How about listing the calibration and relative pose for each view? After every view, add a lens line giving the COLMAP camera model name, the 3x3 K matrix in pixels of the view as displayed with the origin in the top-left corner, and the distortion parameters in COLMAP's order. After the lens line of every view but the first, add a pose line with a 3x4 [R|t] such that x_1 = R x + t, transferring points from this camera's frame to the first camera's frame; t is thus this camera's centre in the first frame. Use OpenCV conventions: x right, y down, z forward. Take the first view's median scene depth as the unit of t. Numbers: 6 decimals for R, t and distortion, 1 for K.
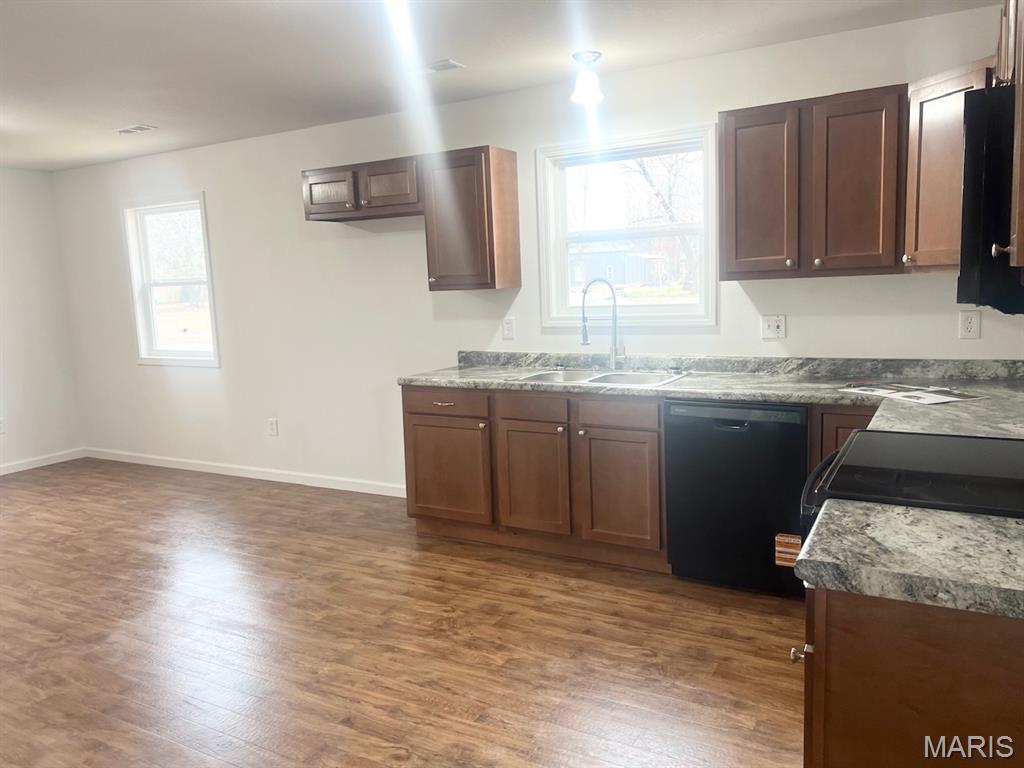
lens RADIAL K [[771.2, 0, 513.7], [0, 771.2, 376.1], [0, 0, 1]] dist [0.066881, -0.076020]
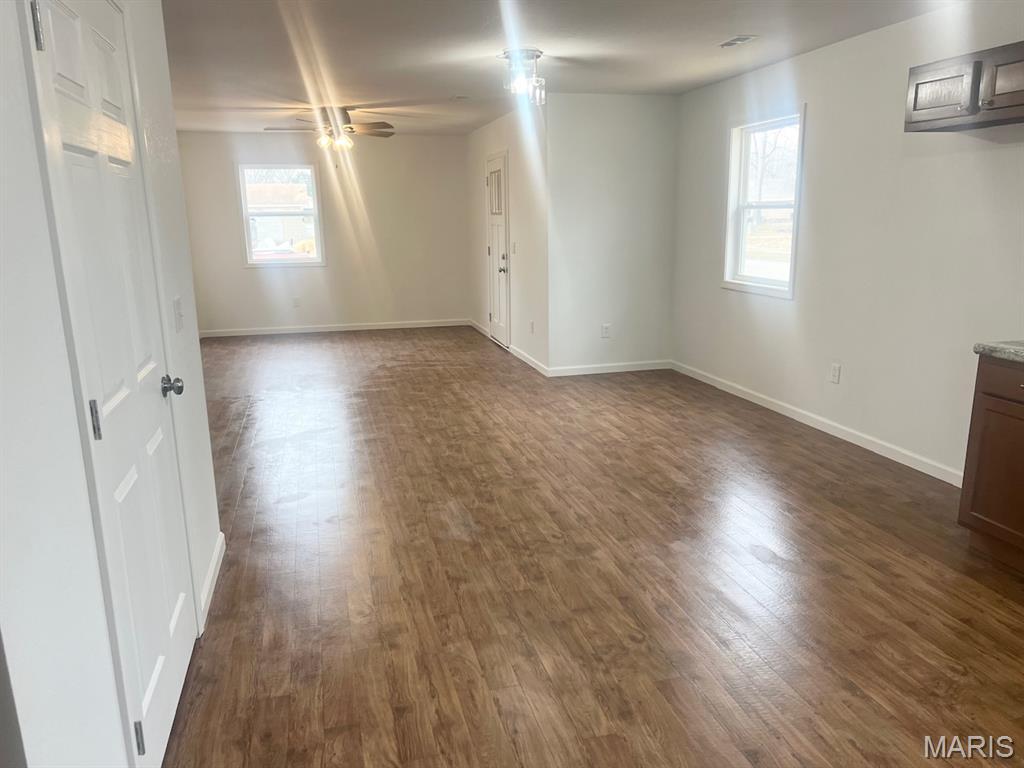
lens RADIAL K [[772.2, 0, 510.5], [0, 772.2, 383.6], [0, 0, 1]] dist [0.071656, -0.084020]
pose [[0.698916, 0.181928, -0.691678, 0.073492], [-0.103339, 0.982646, 0.154040, -0.032390], [0.707699, -0.036184, 0.705587, 0.156697]]
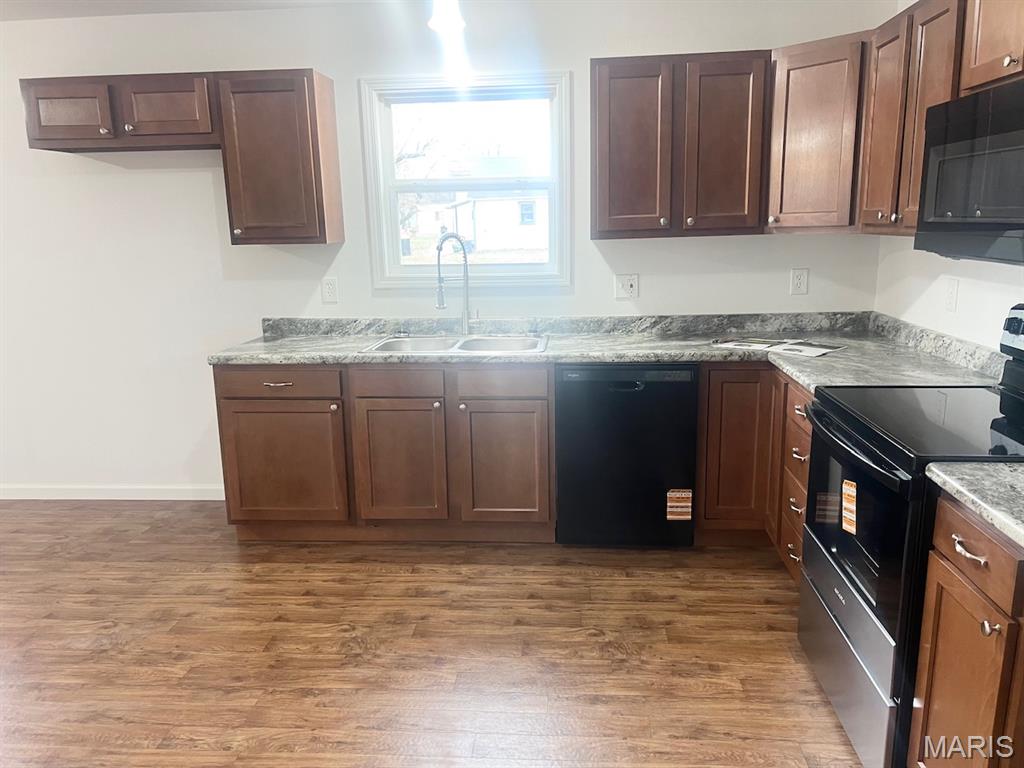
lens RADIAL K [[766.7, 0, 528.6], [0, 766.7, 389.7], [0, 0, 1]] dist [0.041495, -0.051958]
pose [[0.901120, -0.072413, 0.427480, -0.212404], [0.040385, 0.995686, 0.083534, -0.017432], [-0.431685, -0.058010, 0.900157, 0.149971]]
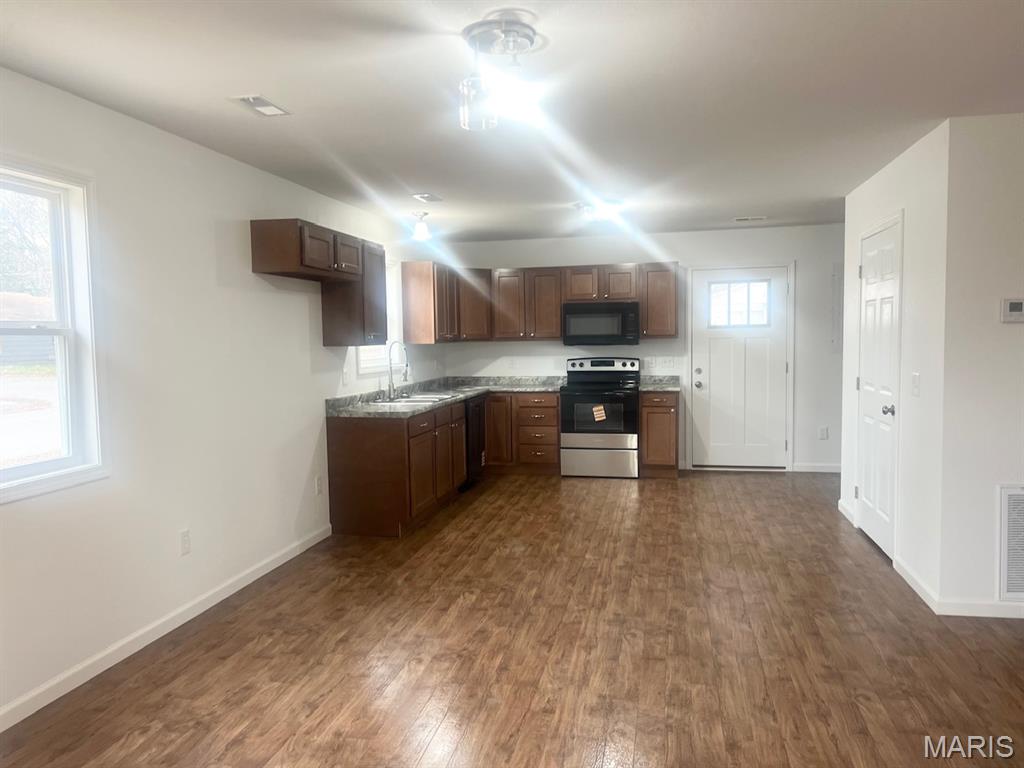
lens RADIAL K [[759.0, 0, 497.5], [0, 759.0, 389.0], [0, 0, 1]] dist [0.053534, -0.066577]
pose [[-0.298572, -0.019310, 0.954192, -1.526506], [0.151704, 0.986124, 0.067426, -0.106547], [-0.942253, 0.164886, -0.291500, 1.333027]]
